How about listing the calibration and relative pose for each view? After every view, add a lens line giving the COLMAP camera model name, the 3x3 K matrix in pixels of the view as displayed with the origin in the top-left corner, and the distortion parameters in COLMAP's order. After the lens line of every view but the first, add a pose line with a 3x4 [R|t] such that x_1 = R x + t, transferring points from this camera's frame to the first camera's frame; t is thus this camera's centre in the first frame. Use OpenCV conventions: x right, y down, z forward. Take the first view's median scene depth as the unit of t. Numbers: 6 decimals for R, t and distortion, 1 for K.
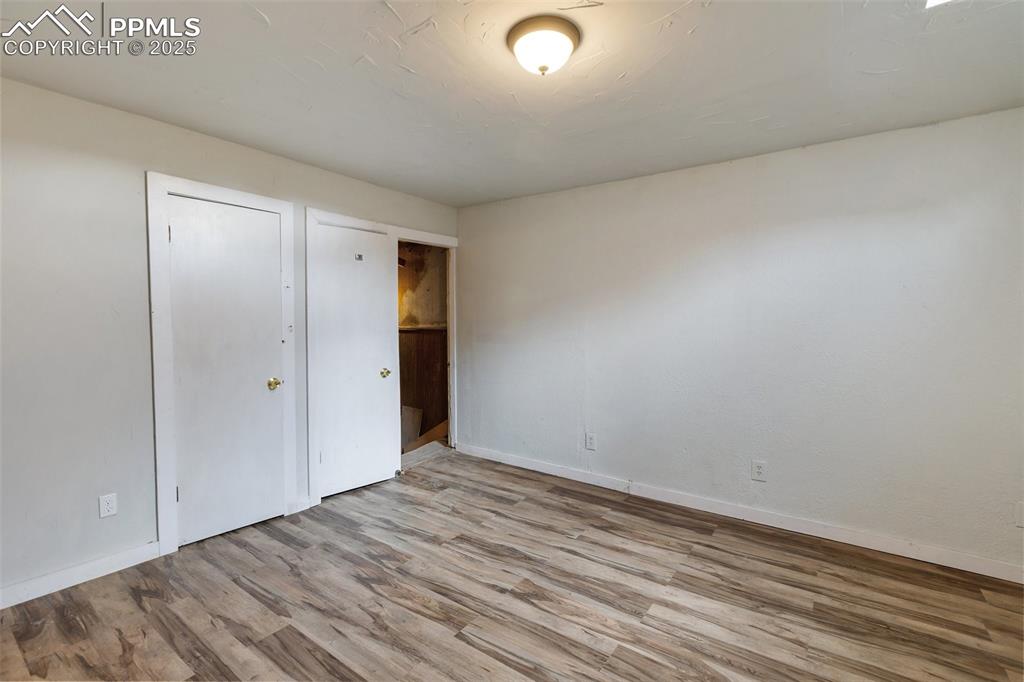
lens RADIAL K [[456.9, 0, 514.6], [0, 456.9, 324.9], [0, 0, 1]] dist [-0.001494, 0.000725]
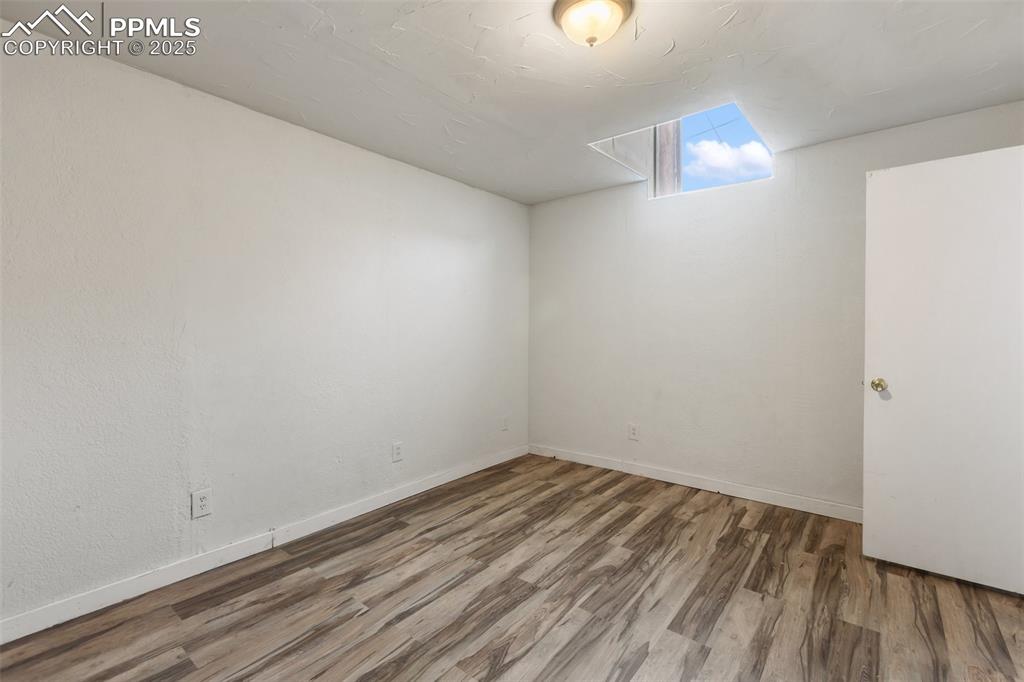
lens RADIAL K [[458.3, 0, 511.3], [0, 458.3, 320.9], [0, 0, 1]] dist [0.002114, -0.000932]
pose [[0.056354, 0.000976, 0.998410, -0.648174], [0.004328, 0.999990, -0.001221, 0.013430], [-0.998401, 0.004390, 0.056350, 0.812431]]
